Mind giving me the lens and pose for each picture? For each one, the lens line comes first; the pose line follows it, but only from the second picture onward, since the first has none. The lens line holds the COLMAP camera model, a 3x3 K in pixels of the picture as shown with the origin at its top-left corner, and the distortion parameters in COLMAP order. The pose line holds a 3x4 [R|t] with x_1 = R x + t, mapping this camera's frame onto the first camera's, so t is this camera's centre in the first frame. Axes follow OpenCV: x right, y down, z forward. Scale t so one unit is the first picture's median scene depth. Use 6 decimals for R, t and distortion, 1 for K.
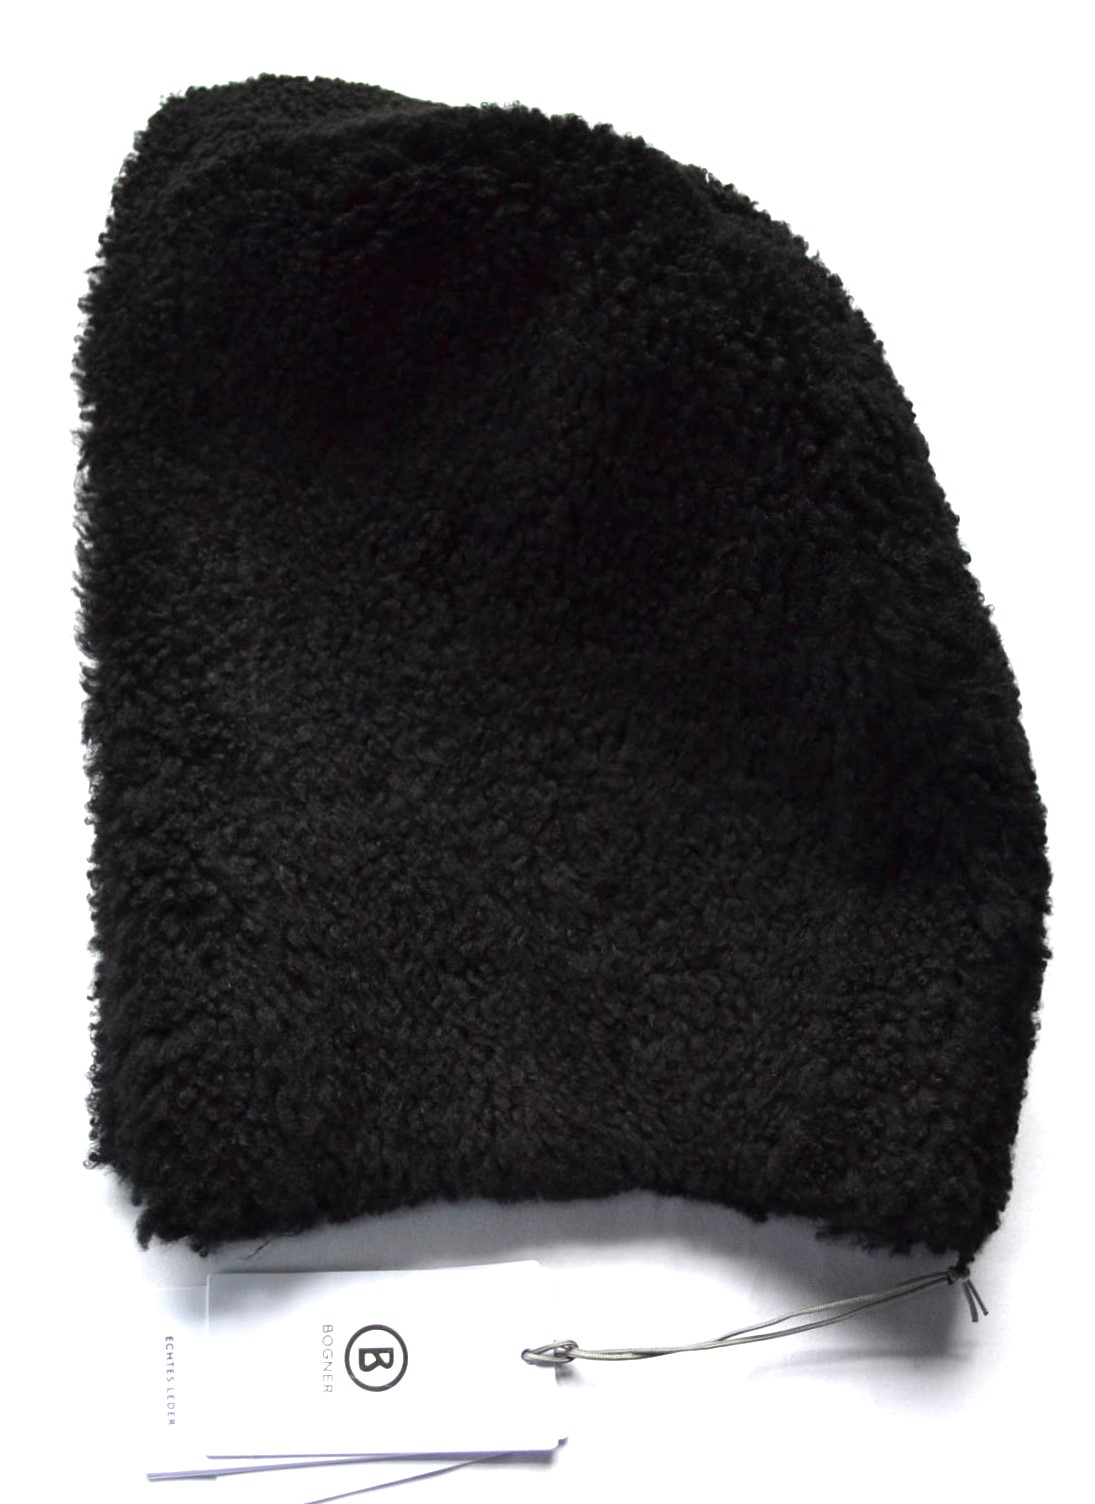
lens RADIAL K [[1922.1, 0, 552.7], [0, 1922.1, 756.5], [0, 0, 1]] dist [-0.103339, 0.000000]
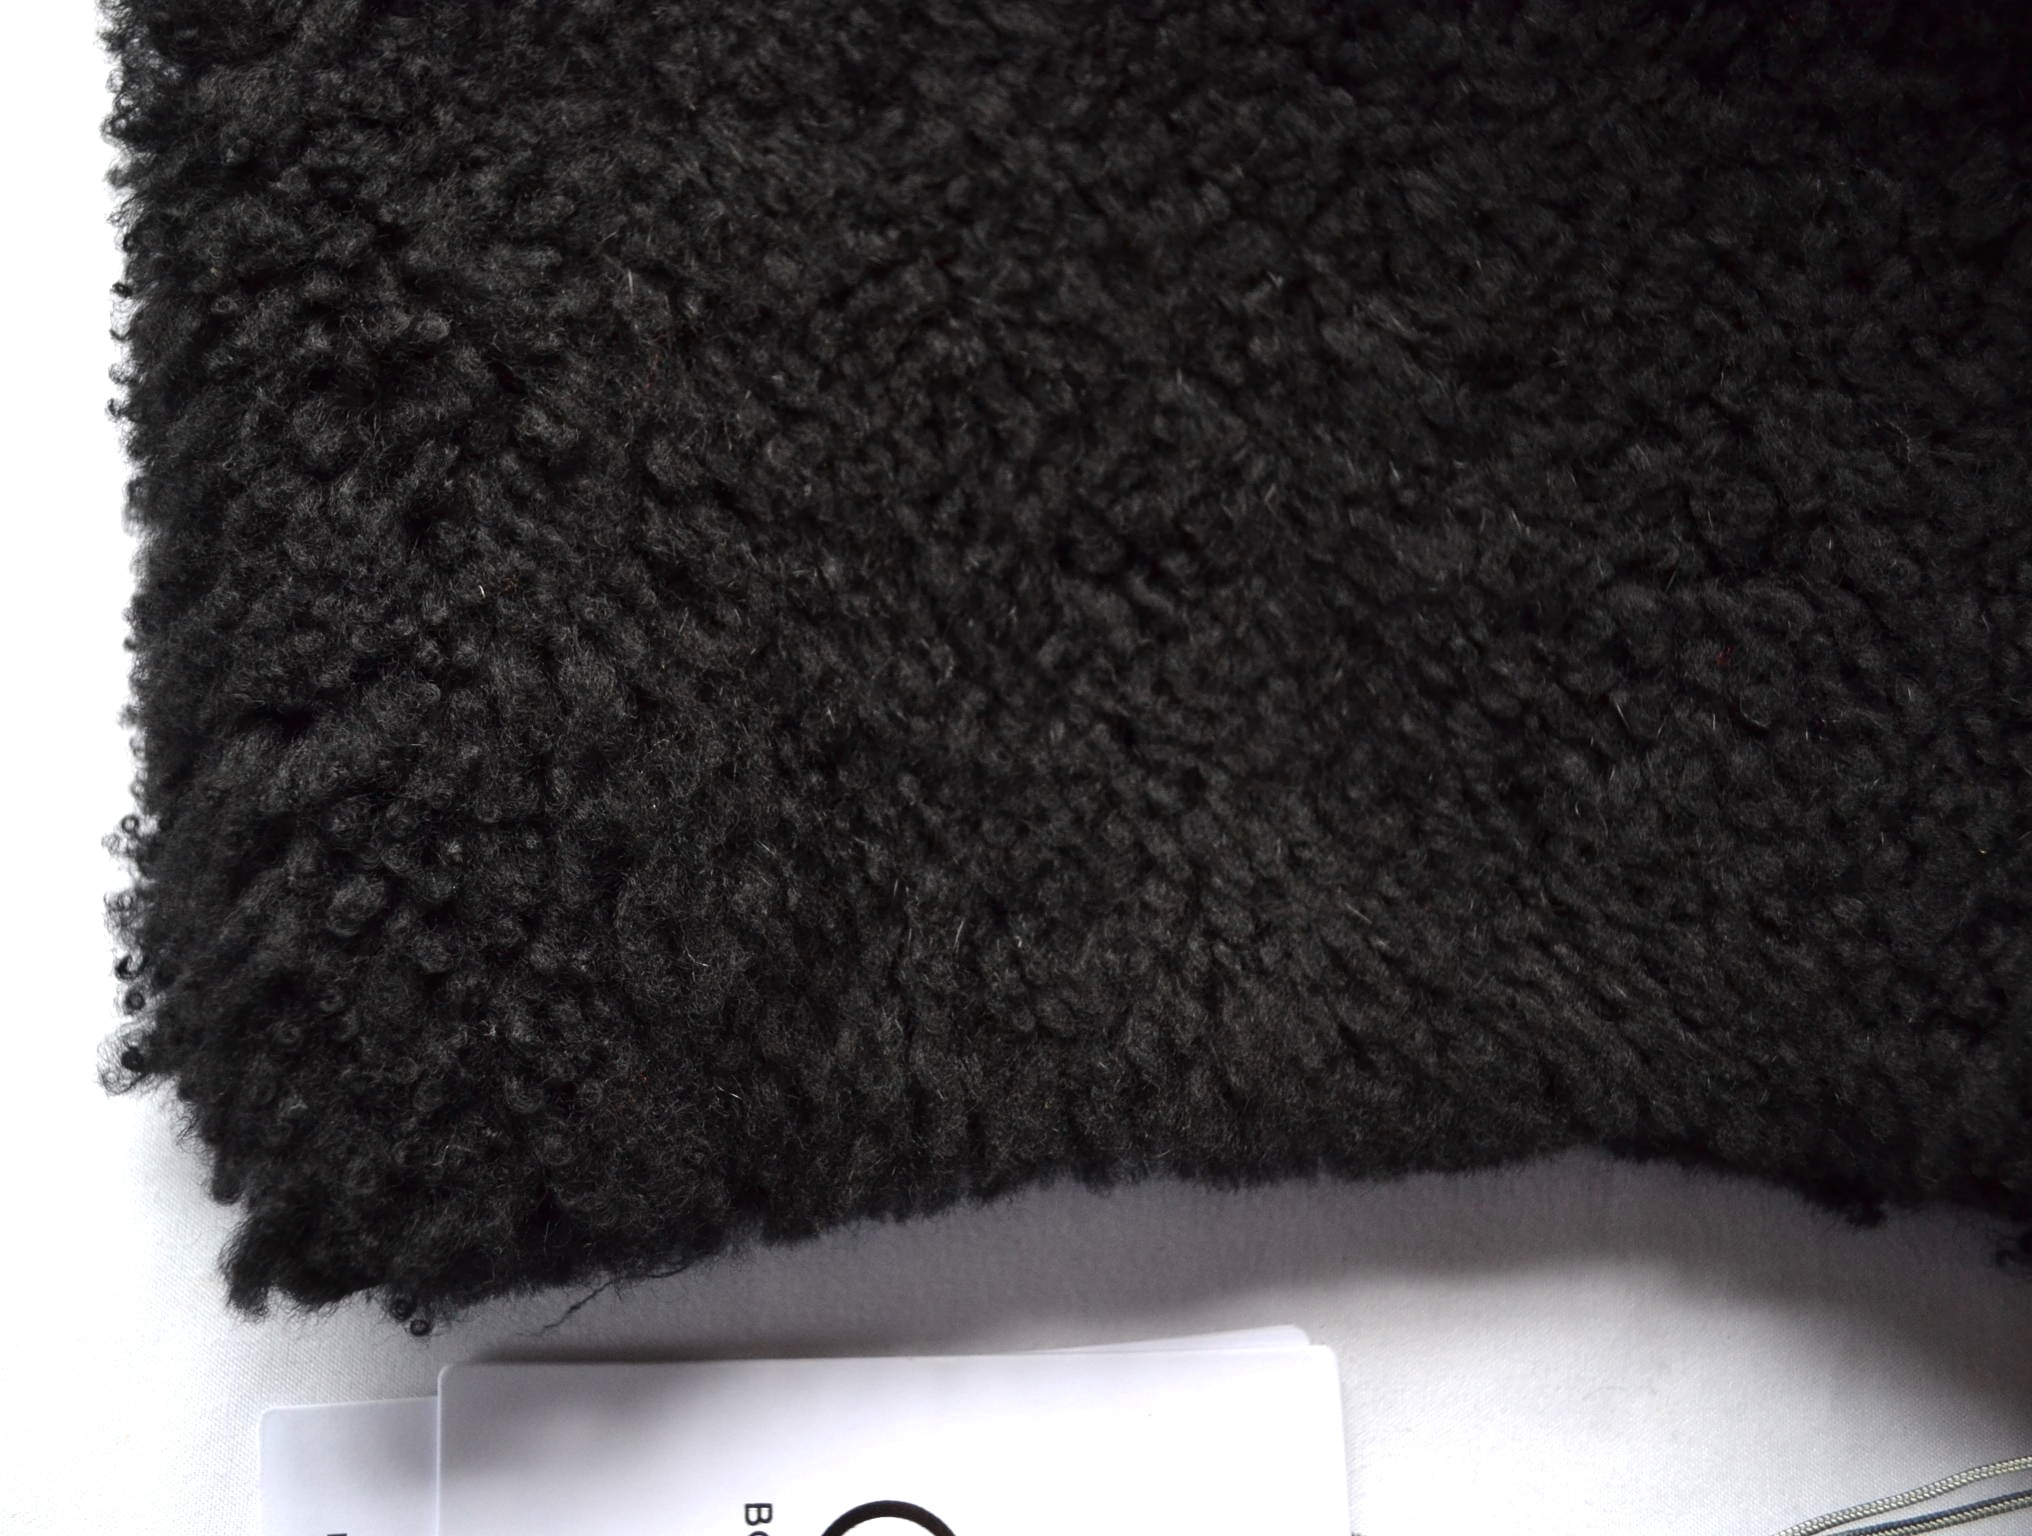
lens RADIAL K [[2002.4, 0, 1003.5], [0, 2002.4, 765.2], [0, 0, 1]] dist [-0.061042, 0.000000]
pose [[0.999378, 0.009494, 0.033968, -0.083312], [-0.013380, 0.993150, 0.116081, 0.105659], [-0.032633, -0.116463, 0.992659, 0.616159]]
